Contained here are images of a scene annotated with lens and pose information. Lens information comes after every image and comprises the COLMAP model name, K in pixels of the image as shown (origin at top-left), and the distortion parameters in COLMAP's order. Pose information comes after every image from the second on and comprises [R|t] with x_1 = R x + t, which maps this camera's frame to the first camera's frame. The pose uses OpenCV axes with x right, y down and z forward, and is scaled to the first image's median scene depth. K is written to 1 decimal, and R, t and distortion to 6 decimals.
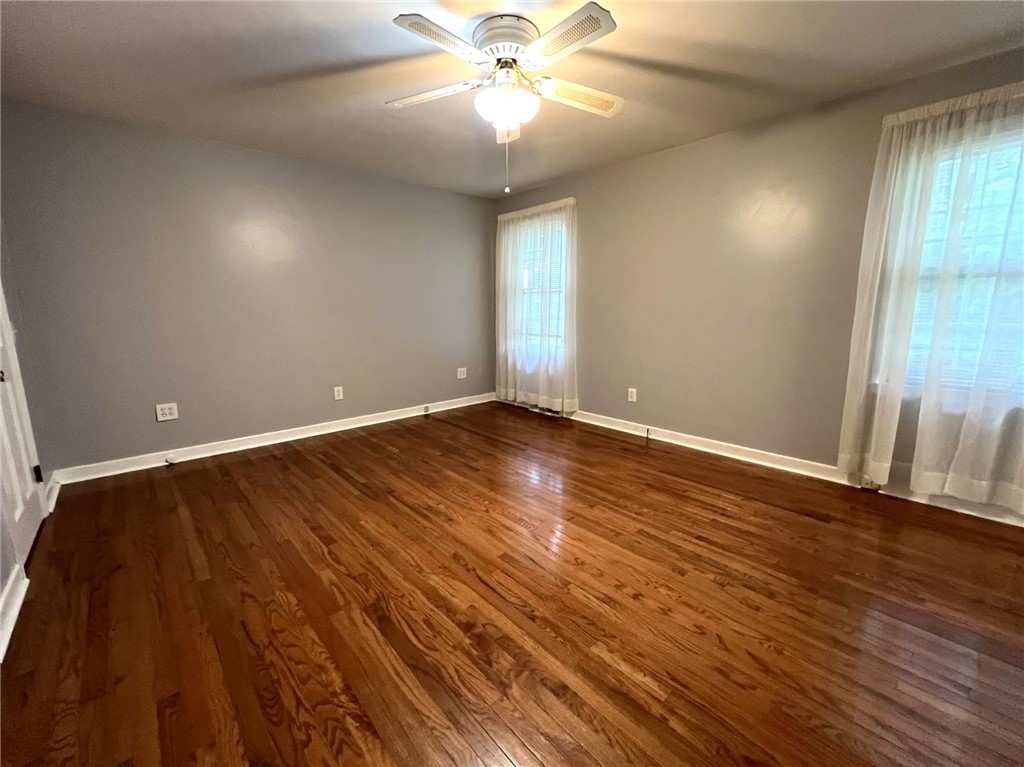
lens RADIAL K [[420.5, 0, 512.0], [0, 420.5, 383.5], [0, 0, 1]] dist [-0.002370, -0.000128]
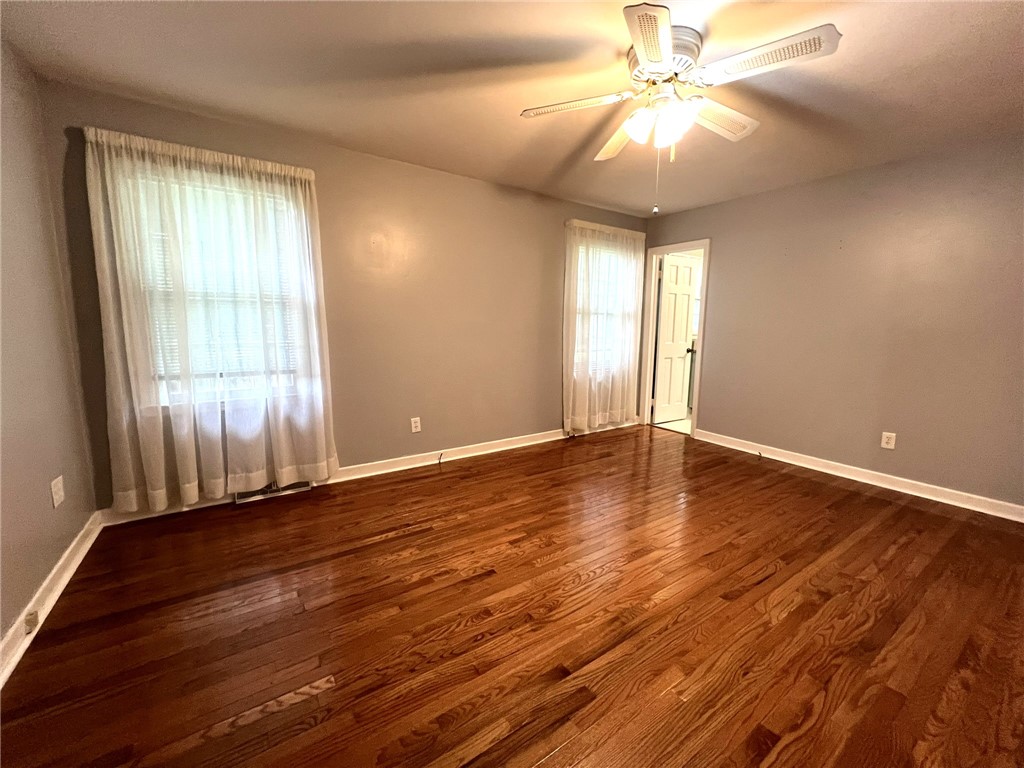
lens RADIAL K [[410.8, 0, 509.9], [0, 410.8, 380.8], [0, 0, 1]] dist [-0.003175, -0.000025]
pose [[0.153061, -0.127609, 0.979943, -0.771311], [0.167285, 0.980662, 0.101574, -0.174110], [-0.973955, 0.148382, 0.171449, 0.924230]]
